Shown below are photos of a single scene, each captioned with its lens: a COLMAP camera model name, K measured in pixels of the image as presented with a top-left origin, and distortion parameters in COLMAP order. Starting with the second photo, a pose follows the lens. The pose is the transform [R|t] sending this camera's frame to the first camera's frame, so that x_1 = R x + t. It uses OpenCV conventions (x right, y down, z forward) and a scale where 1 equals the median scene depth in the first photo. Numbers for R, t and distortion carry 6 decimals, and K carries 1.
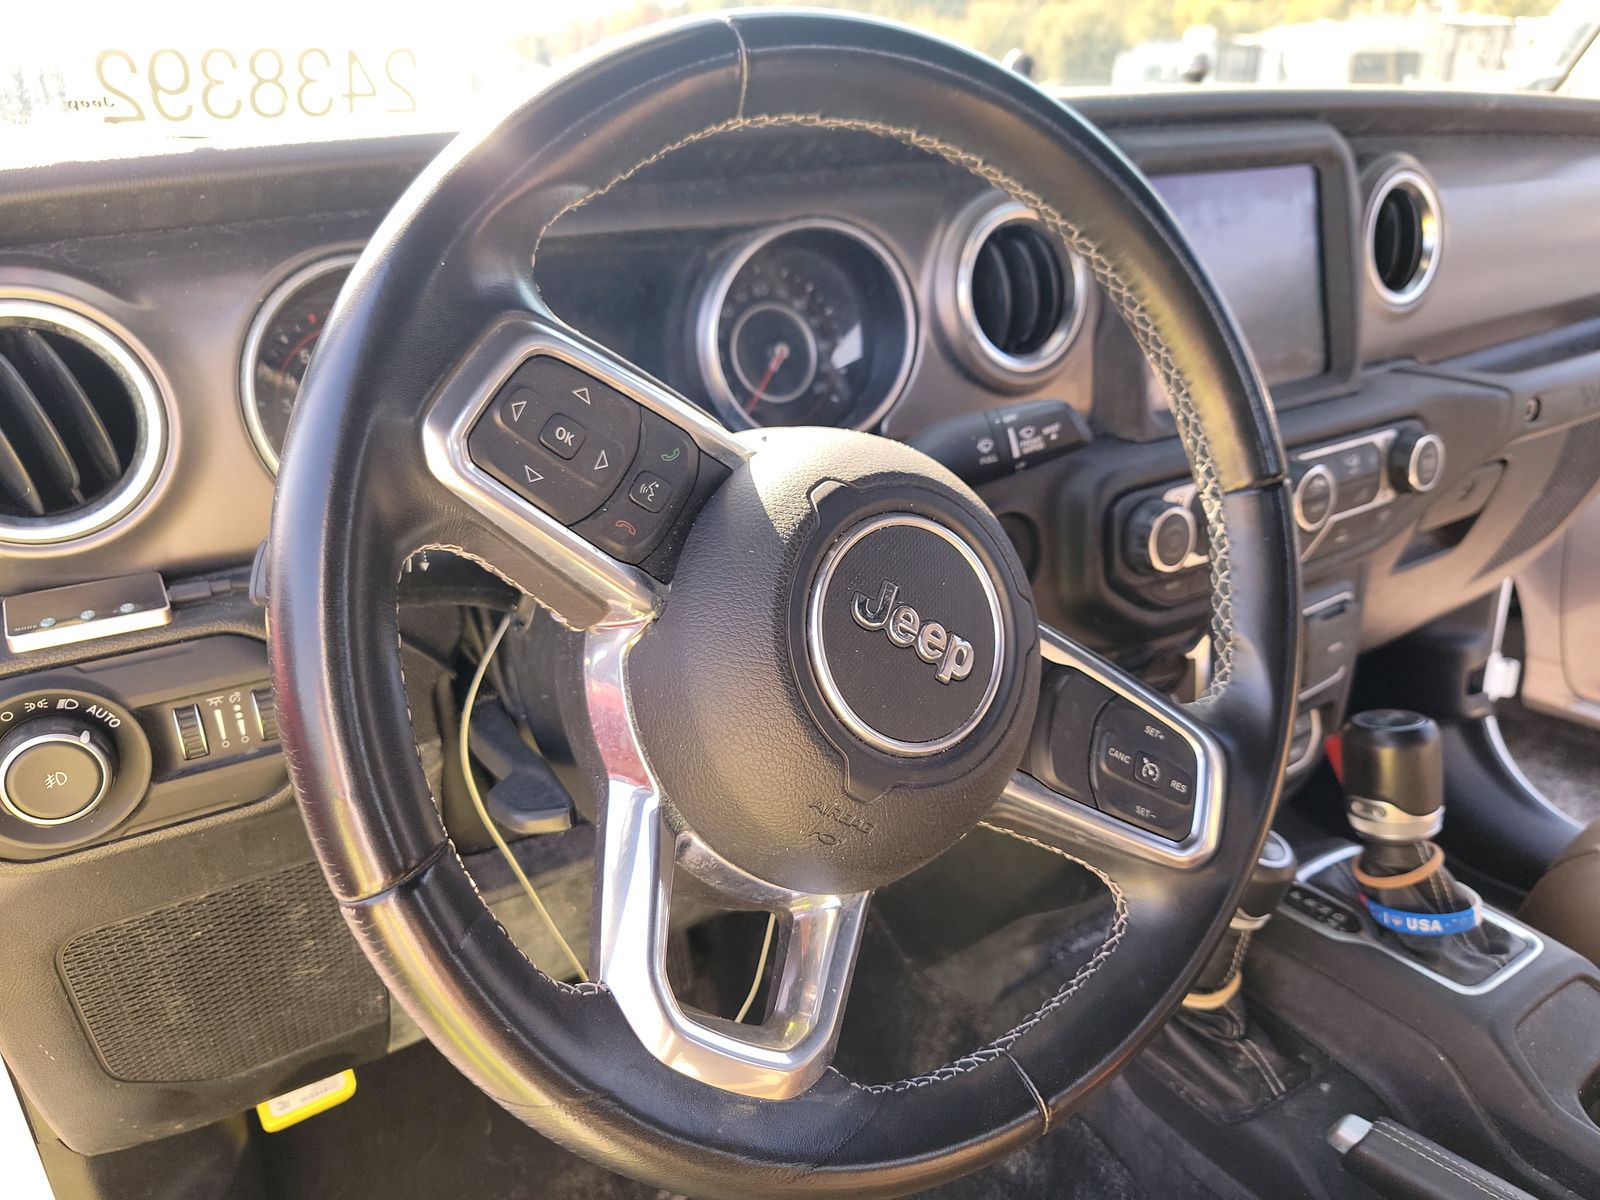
lens RADIAL K [[1131.1, 0, 798.4], [0, 1131.1, 602.2], [0, 0, 1]] dist [0.036078, -0.032111]
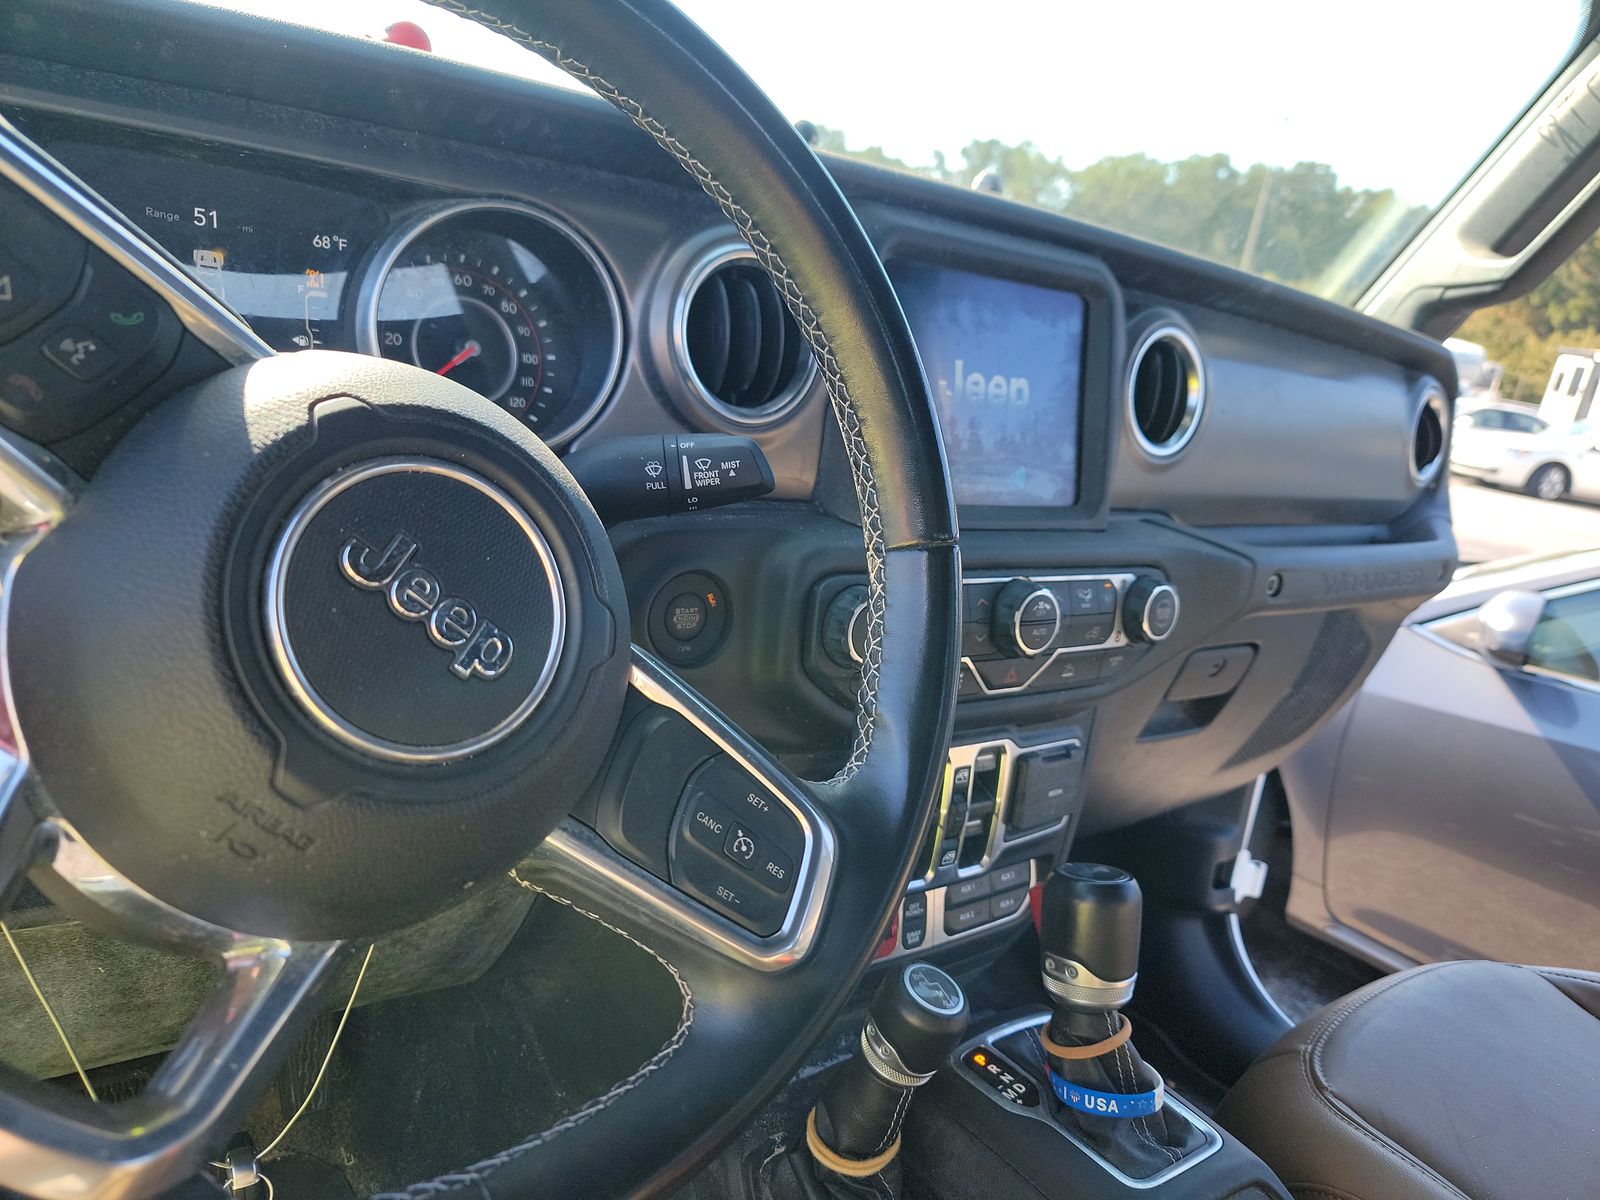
lens RADIAL K [[1131.1, 0, 789.0], [0, 1131.1, 611.2], [0, 0, 1]] dist [0.036078, -0.032111]
pose [[0.980089, 0.160067, 0.117489, 0.143629], [-0.144759, 0.981025, -0.128974, 0.053860], [-0.135904, 0.109399, 0.984663, 0.103470]]
